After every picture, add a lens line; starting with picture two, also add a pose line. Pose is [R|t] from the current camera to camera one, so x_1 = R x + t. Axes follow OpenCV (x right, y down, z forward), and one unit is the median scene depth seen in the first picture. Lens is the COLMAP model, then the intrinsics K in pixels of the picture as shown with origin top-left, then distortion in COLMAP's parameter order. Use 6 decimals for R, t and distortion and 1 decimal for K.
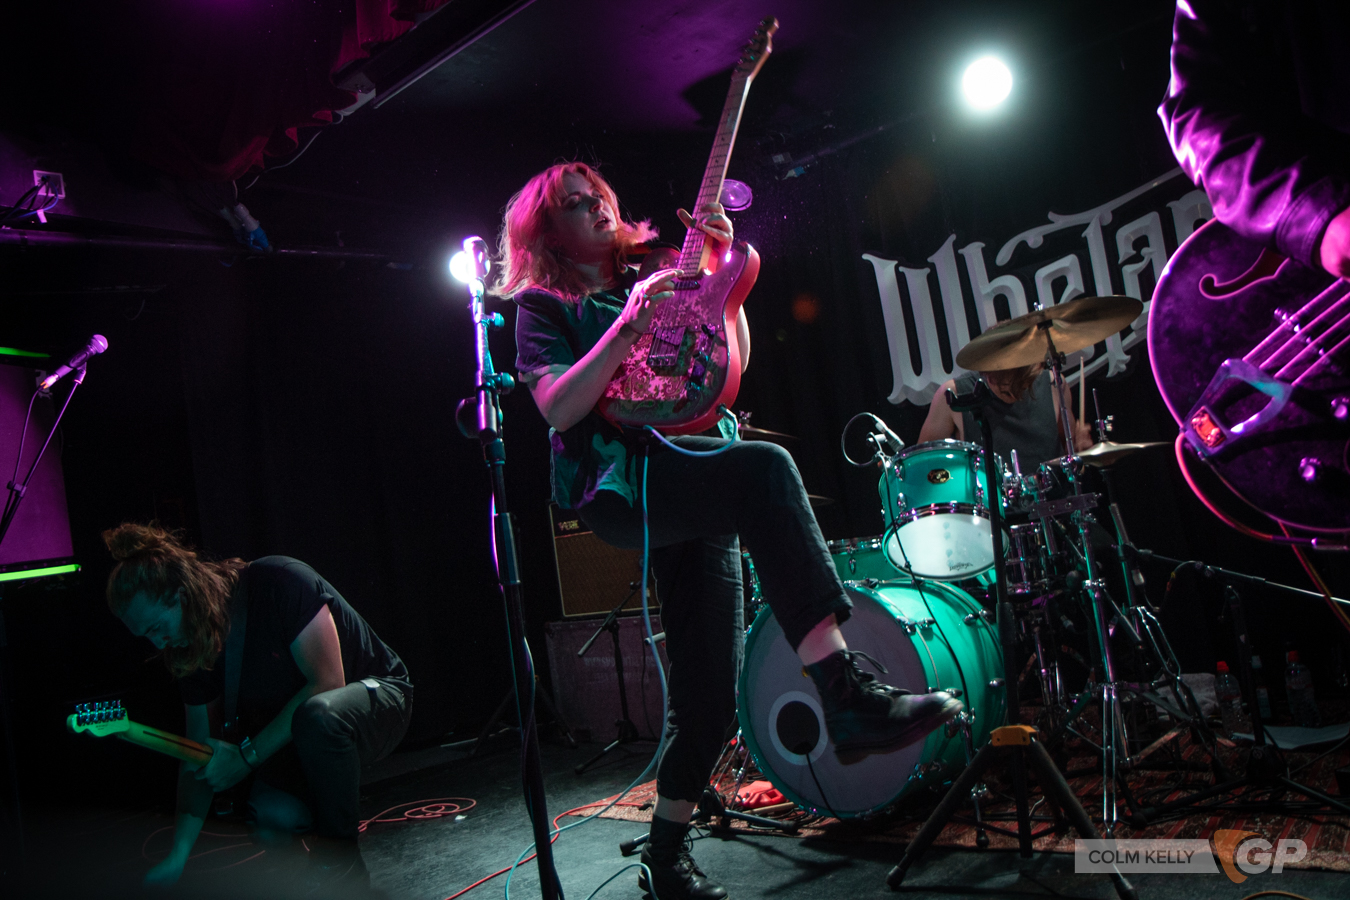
lens RADIAL K [[1025.7, 0, 695.8], [0, 1025.7, 451.9], [0, 0, 1]] dist [-0.065260, 0.010640]
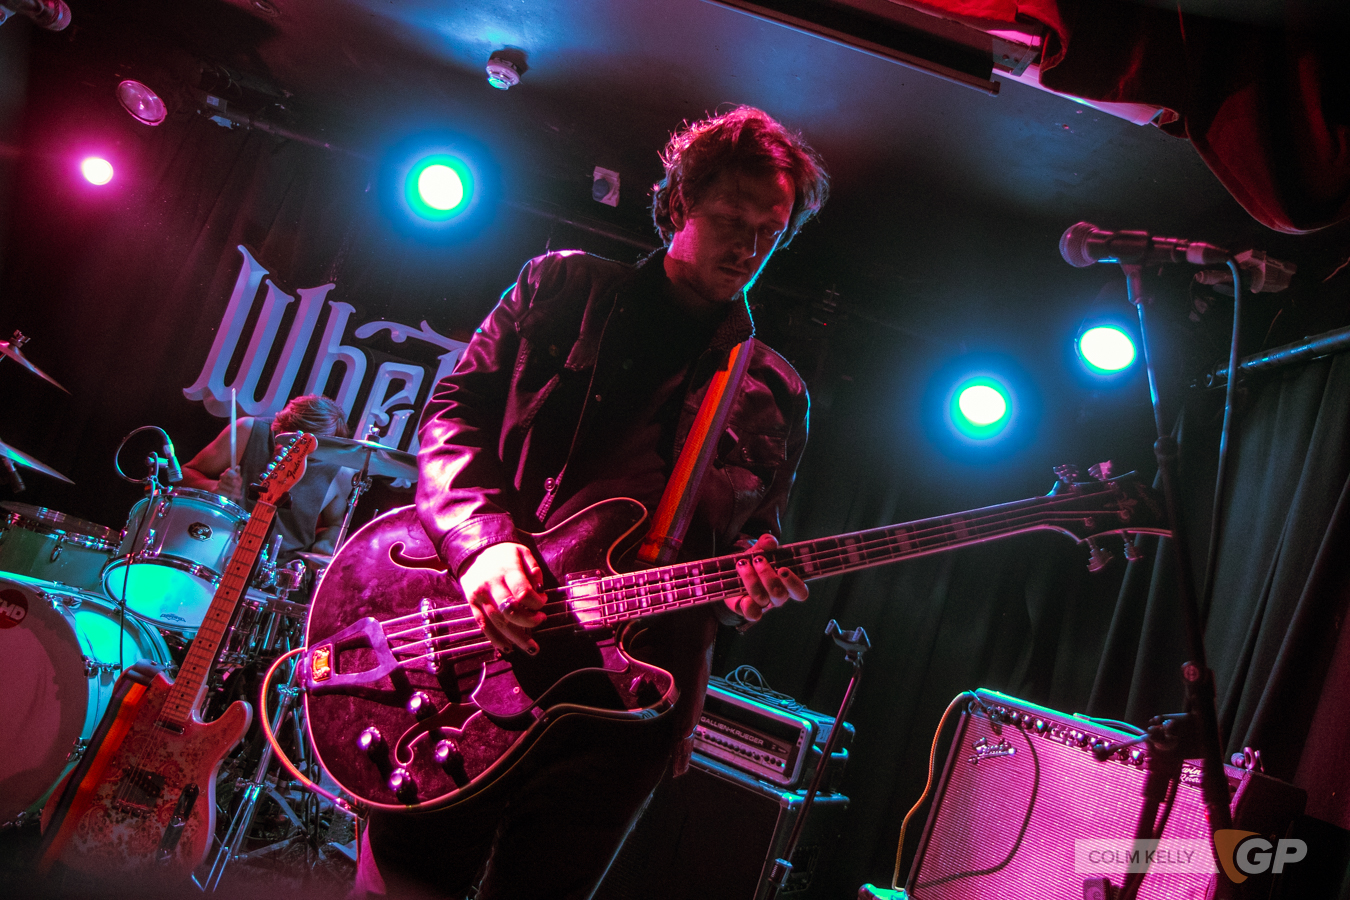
lens RADIAL K [[1027.5, 0, 685.4], [0, 1027.5, 453.5], [0, 0, 1]] dist [-0.069549, 0.010093]
pose [[0.652722, 0.447605, 0.611231, -0.071574], [-0.453742, 0.877063, -0.157731, -0.086926], [-0.606689, -0.174387, 0.775576, -0.009526]]
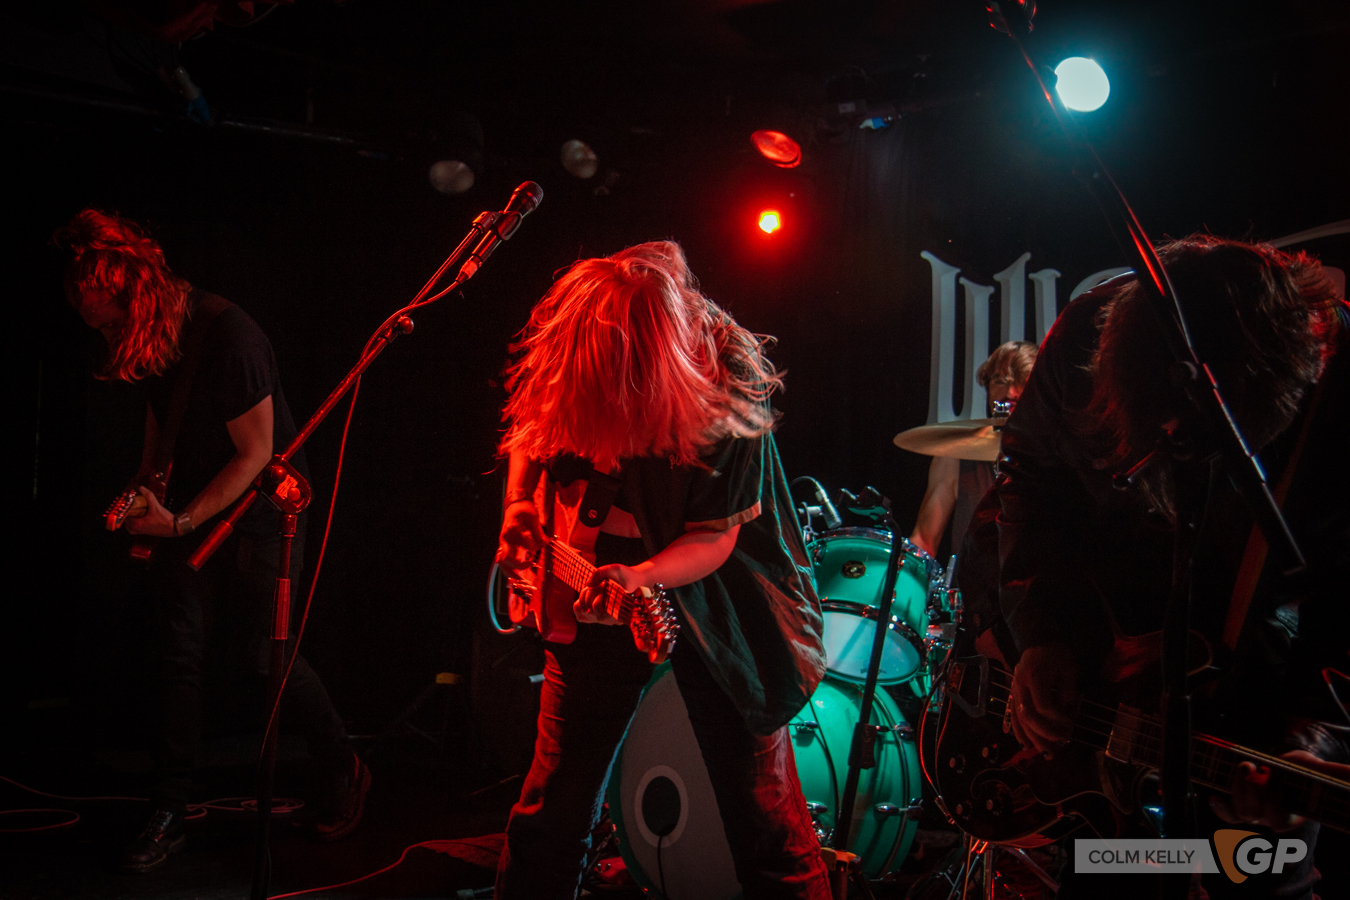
lens RADIAL K [[1534.3, 0, 676.1], [0, 1534.3, 471.5], [0, 0, 1]] dist [0.076969, 0.007500]
pose [[0.975929, 0.189417, -0.108088, 0.188603], [-0.179962, 0.979411, 0.091475, -0.137355], [0.123189, -0.069821, 0.989924, -0.307419]]
